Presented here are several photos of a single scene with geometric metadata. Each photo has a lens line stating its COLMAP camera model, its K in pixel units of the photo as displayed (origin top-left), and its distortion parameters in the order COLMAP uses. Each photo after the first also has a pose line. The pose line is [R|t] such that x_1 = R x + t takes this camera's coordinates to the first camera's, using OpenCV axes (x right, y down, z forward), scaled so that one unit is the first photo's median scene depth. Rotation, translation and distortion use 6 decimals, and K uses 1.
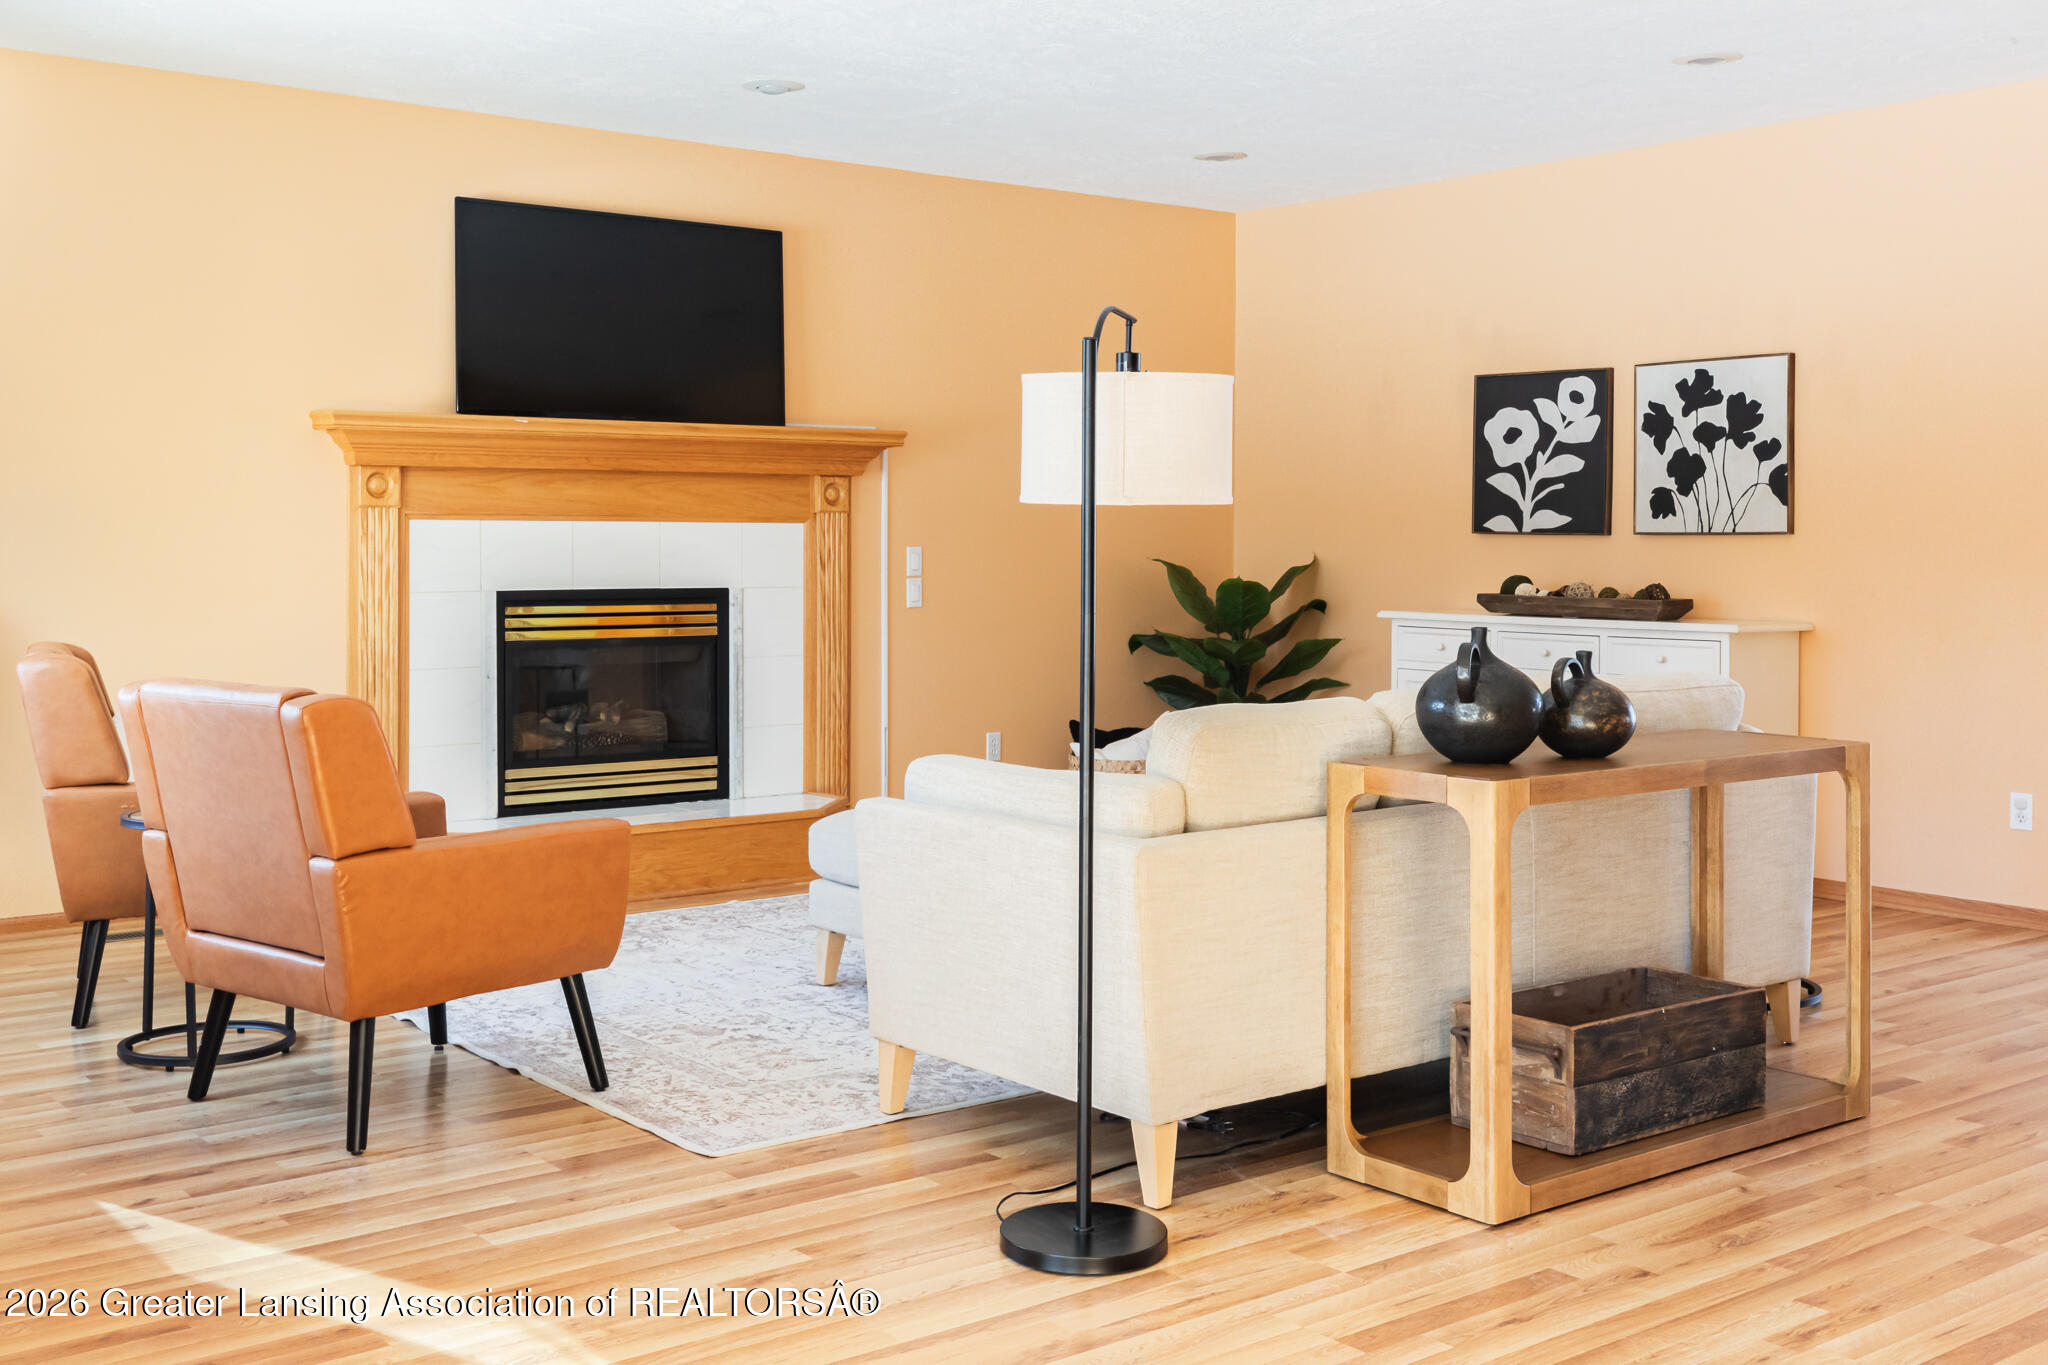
lens RADIAL K [[2101.5, 0, 1020.3], [0, 2101.5, 543.3], [0, 0, 1]] dist [0.040641, 0.000000]
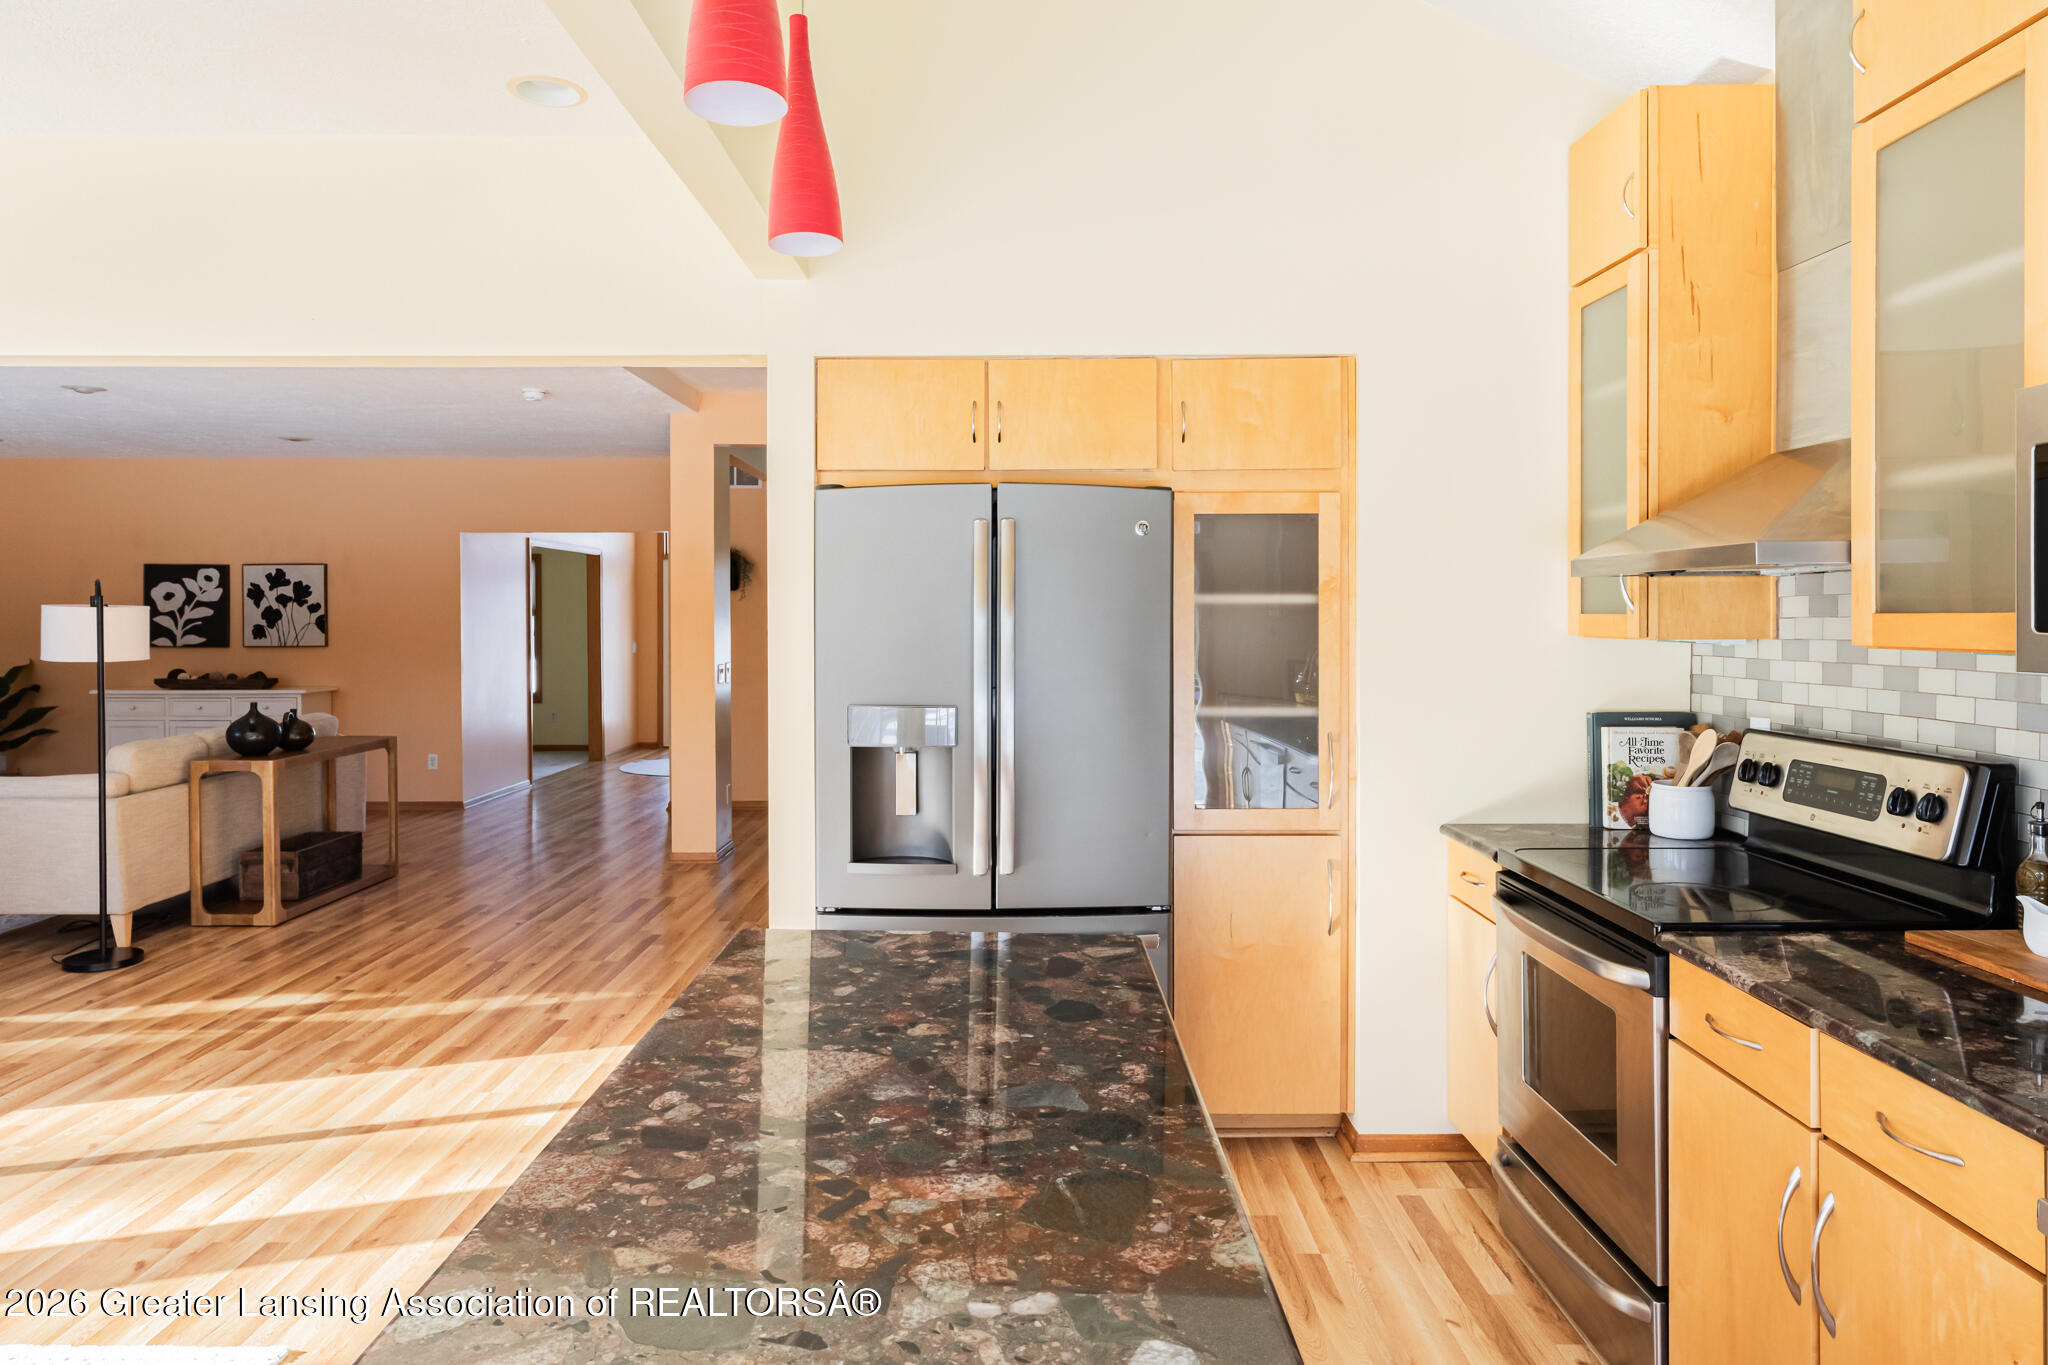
lens RADIAL K [[1333.0, 0, 1015.6], [0, 1333.0, 635.3], [0, 0, 1]] dist [0.011521, 0.006529]
pose [[0.622897, -0.017628, 0.782106, -0.267395], [0.004751, 0.999813, 0.018750, -0.037680], [-0.782290, -0.007963, 0.622864, -0.410987]]
